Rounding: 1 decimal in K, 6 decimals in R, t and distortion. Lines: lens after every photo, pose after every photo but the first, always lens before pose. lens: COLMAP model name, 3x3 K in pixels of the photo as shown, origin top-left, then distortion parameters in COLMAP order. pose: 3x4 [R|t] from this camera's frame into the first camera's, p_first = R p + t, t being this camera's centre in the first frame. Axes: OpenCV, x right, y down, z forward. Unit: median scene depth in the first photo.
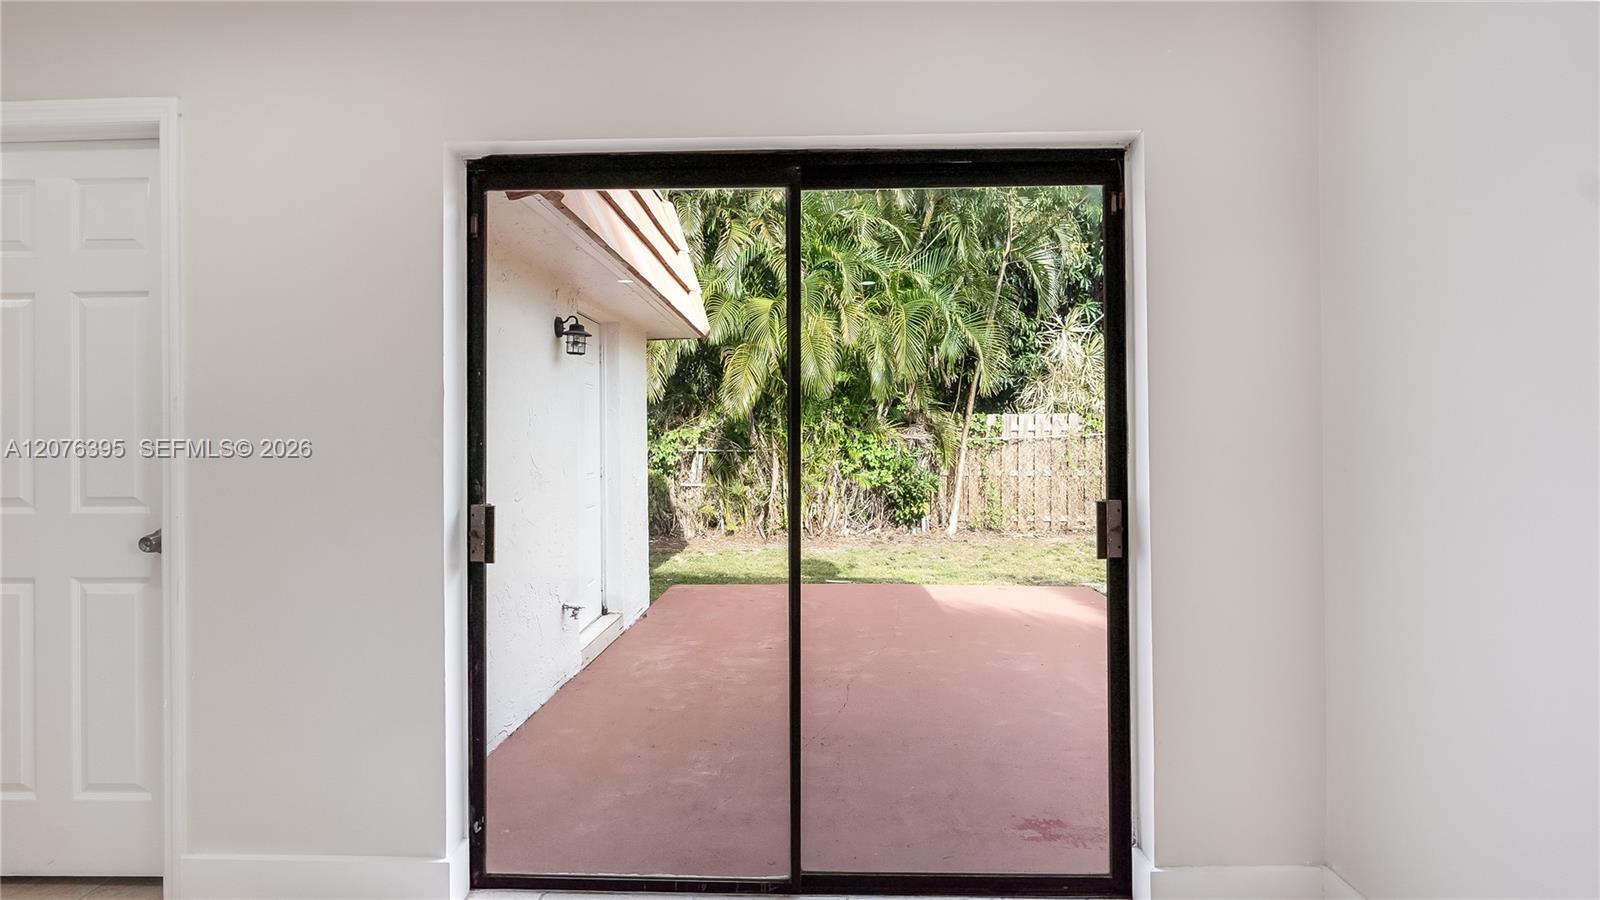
lens RADIAL K [[749.2, 0, 796.3], [0, 749.2, 434.3], [0, 0, 1]] dist [-0.004669, -0.000219]
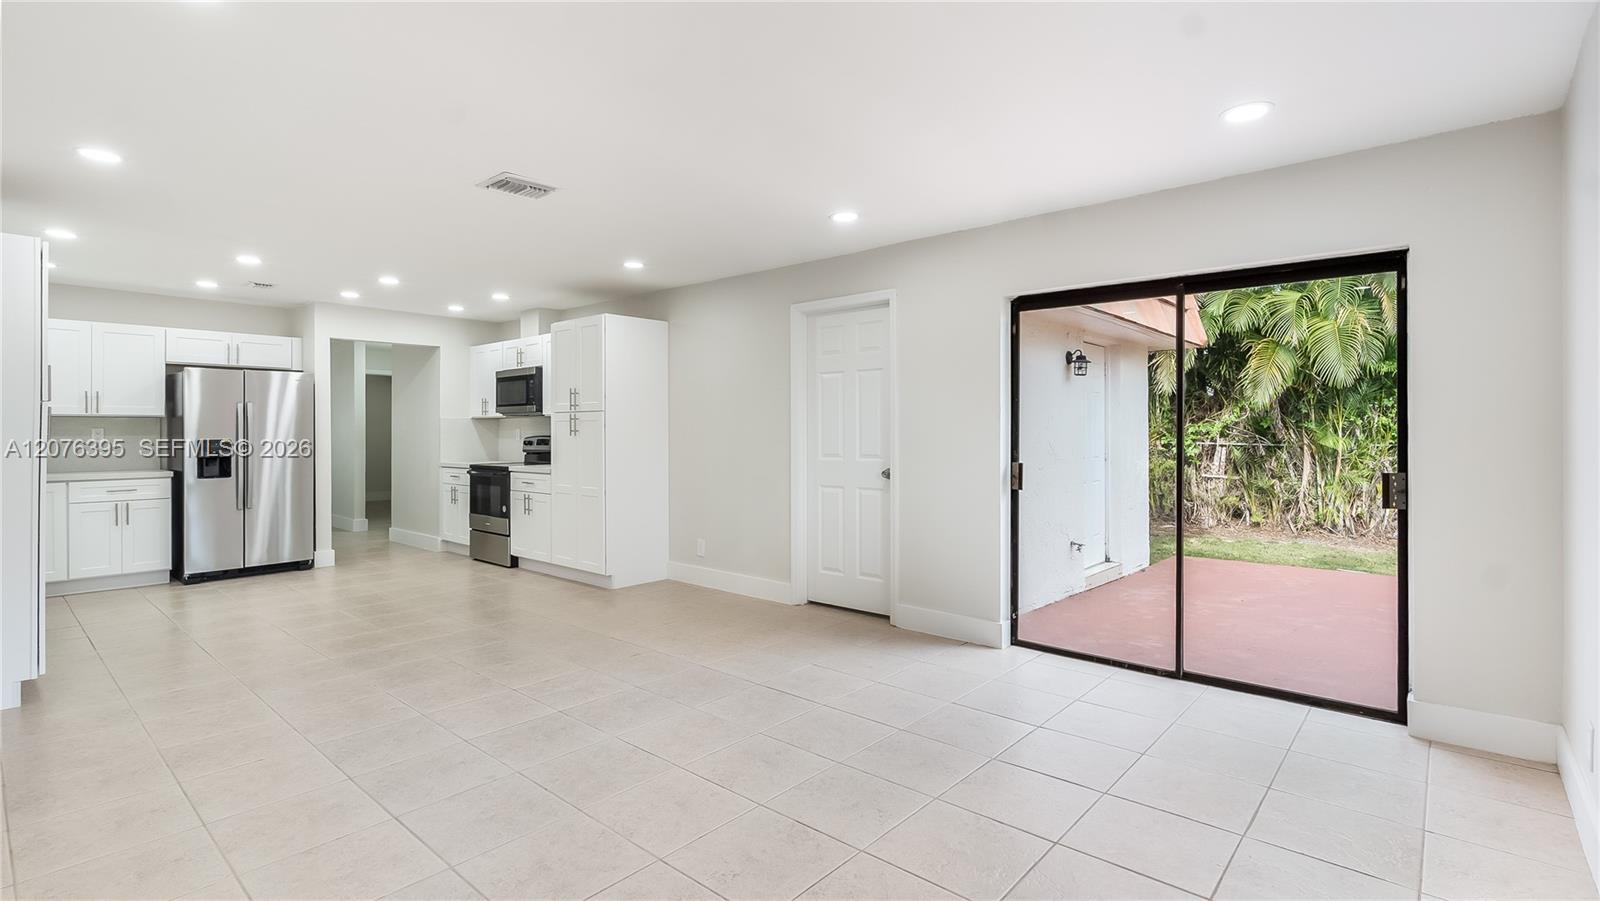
lens RADIAL K [[742.4, 0, 803.5], [0, 742.4, 431.7], [0, 0, 1]] dist [-0.004752, -0.000049]
pose [[0.772186, 0.006275, -0.635365, 0.080293], [-0.002335, 0.999973, 0.007037, -0.001175], [0.635392, -0.003950, 0.772180, -0.180686]]
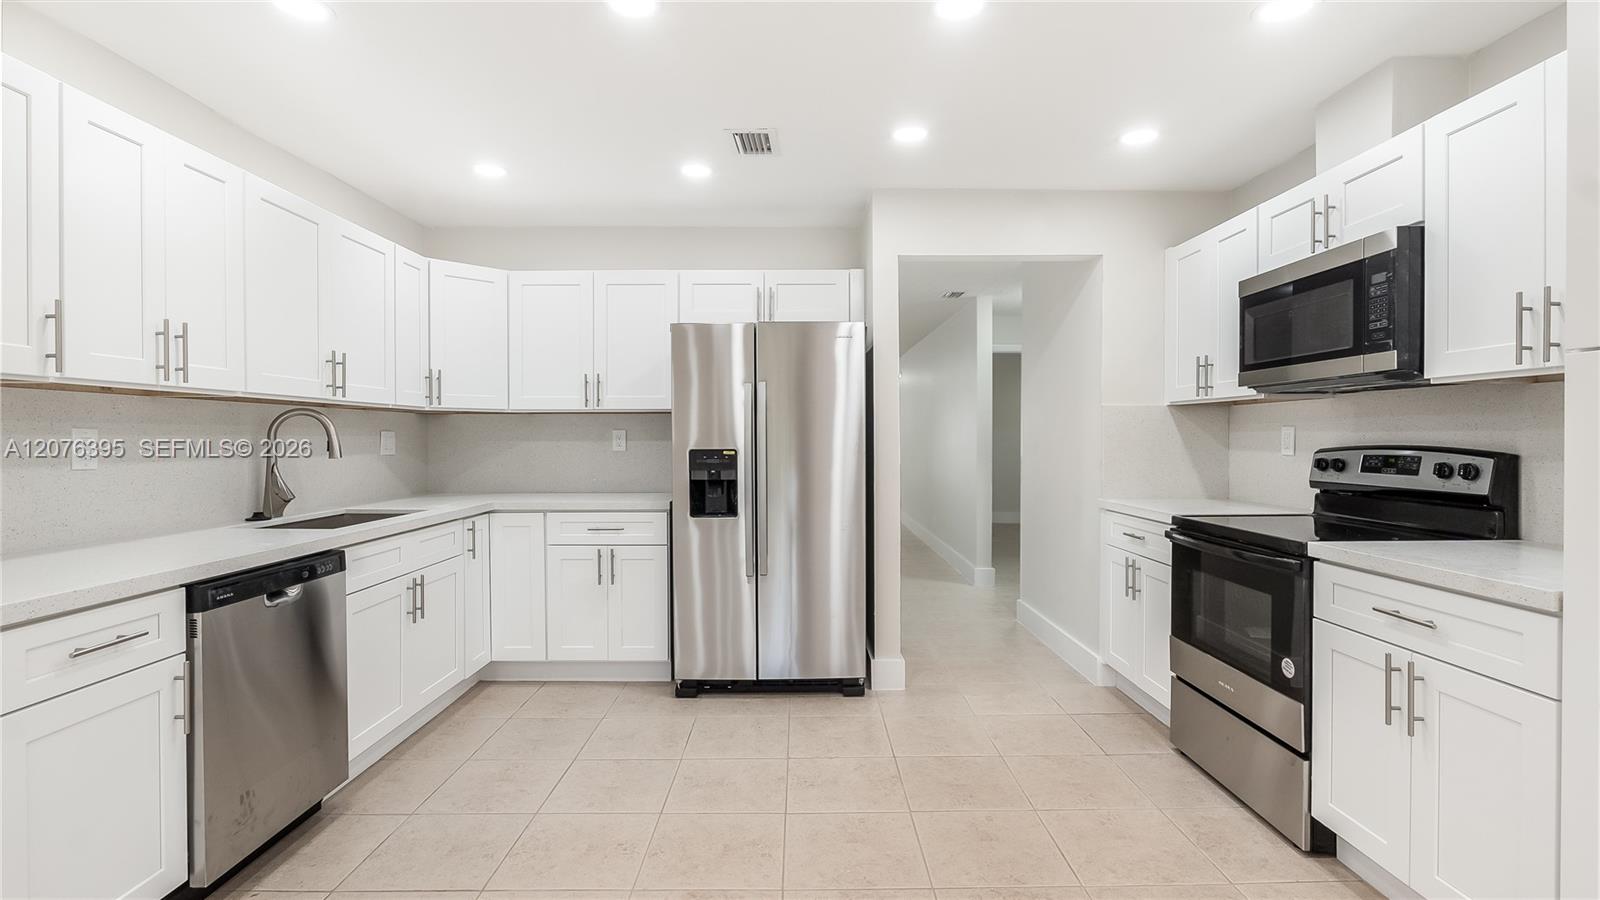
lens RADIAL K [[736.7, 0, 802.5], [0, 736.7, 445.8], [0, 0, 1]] dist [-0.005881, 0.000288]
pose [[0.040473, 0.020233, -0.998976, -0.296508], [0.003988, 0.999784, 0.020411, 0.002185], [0.999173, -0.004810, 0.040383, -0.009622]]
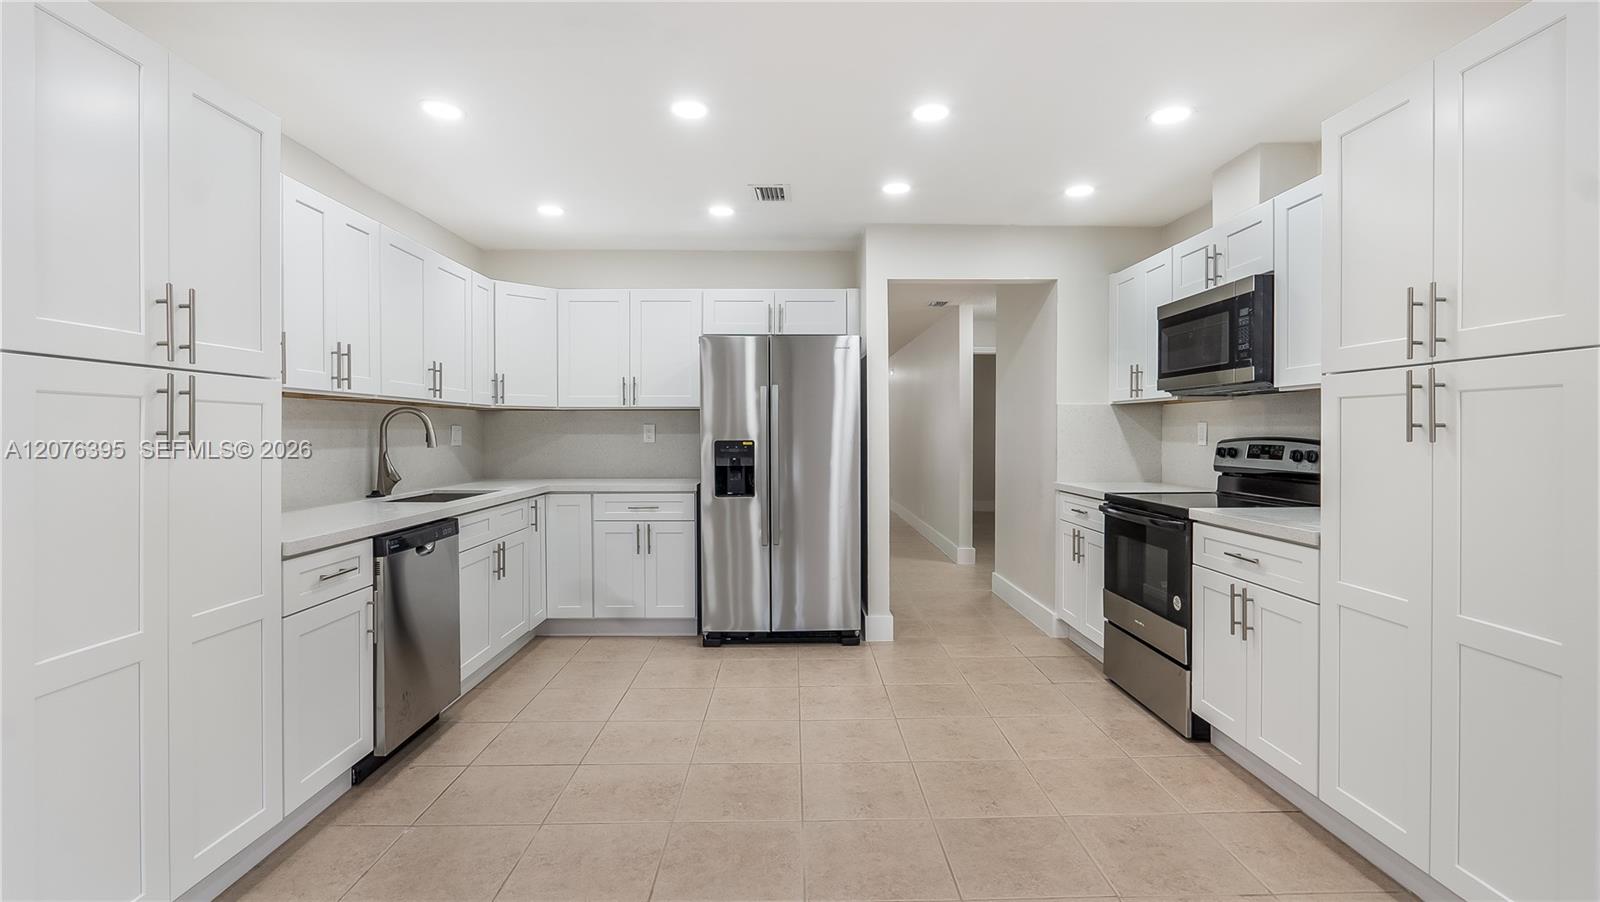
lens RADIAL K [[743.5, 0, 801.5], [0, 743.5, 438.9], [0, 0, 1]] dist [-0.003328, 0.000077]
pose [[0.049725, 0.019202, -0.998578, -0.228608], [0.003645, 0.999805, 0.019407, 0.001704], [0.998756, -0.004605, 0.049645, -0.019388]]
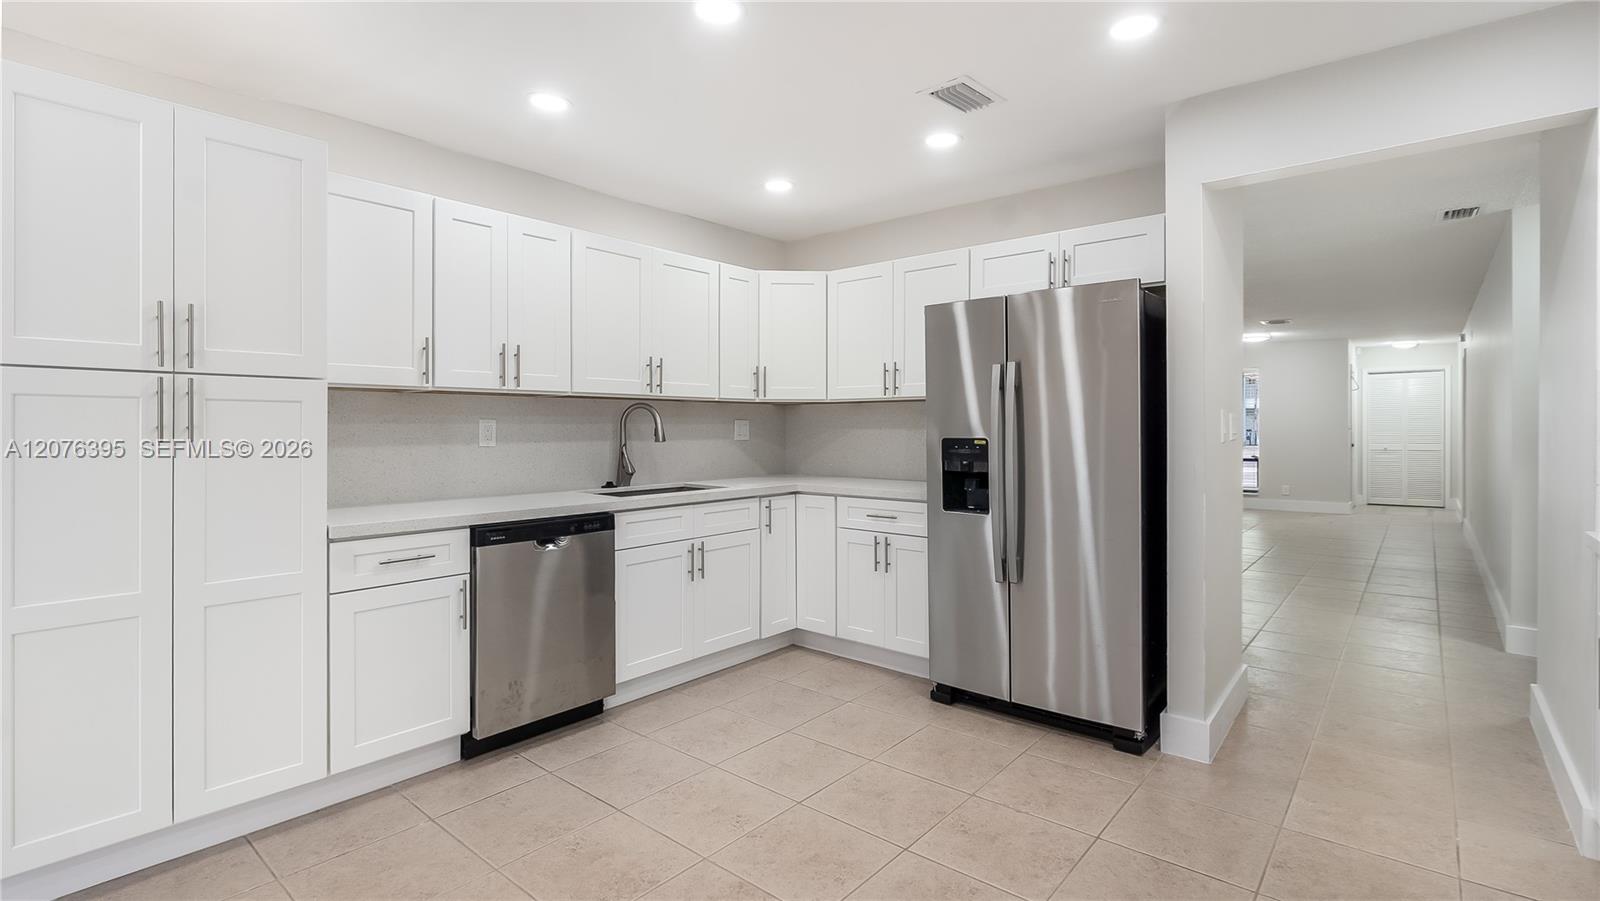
lens RADIAL K [[742.4, 0, 803.5], [0, 742.4, 431.7], [0, 0, 1]] dist [-0.004752, -0.000049]
pose [[-0.619610, 0.014783, -0.784771, -0.344436], [0.008478, 0.999890, 0.012142, 0.003225], [0.784864, 0.000870, -0.619667, 0.093526]]
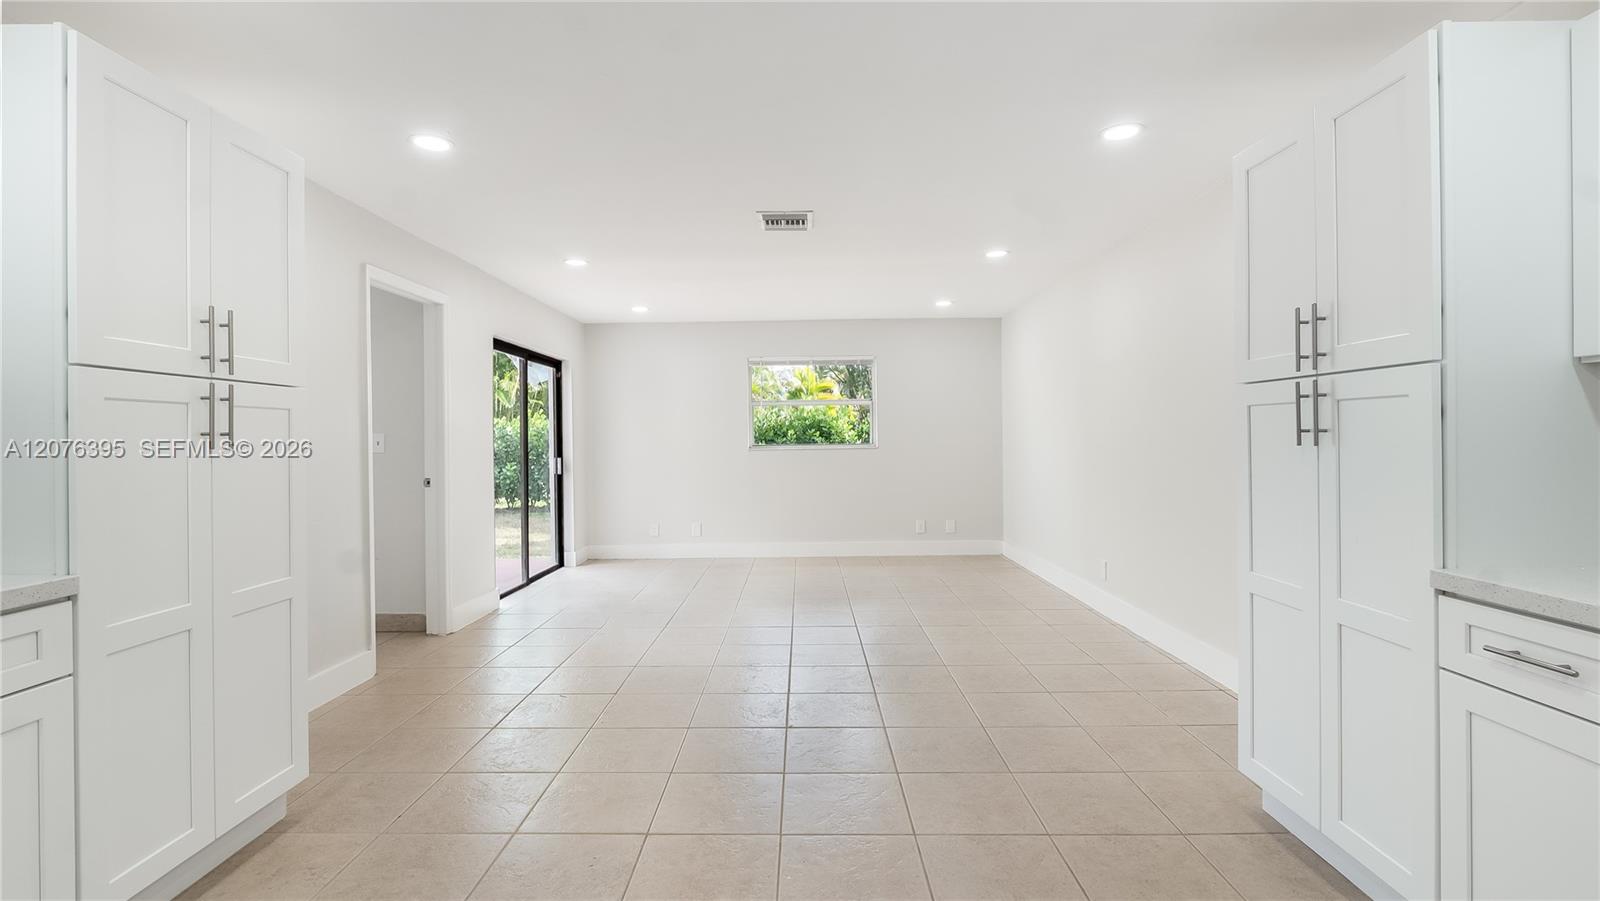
lens RADIAL K [[736.7, 0, 802.5], [0, 736.7, 446.3], [0, 0, 1]] dist [-0.005881, 0.000288]
pose [[-0.026595, -0.002702, 0.999643, -0.567351], [0.007618, 0.999967, 0.002905, 0.005822], [-0.999617, 0.007692, -0.026573, -0.012574]]
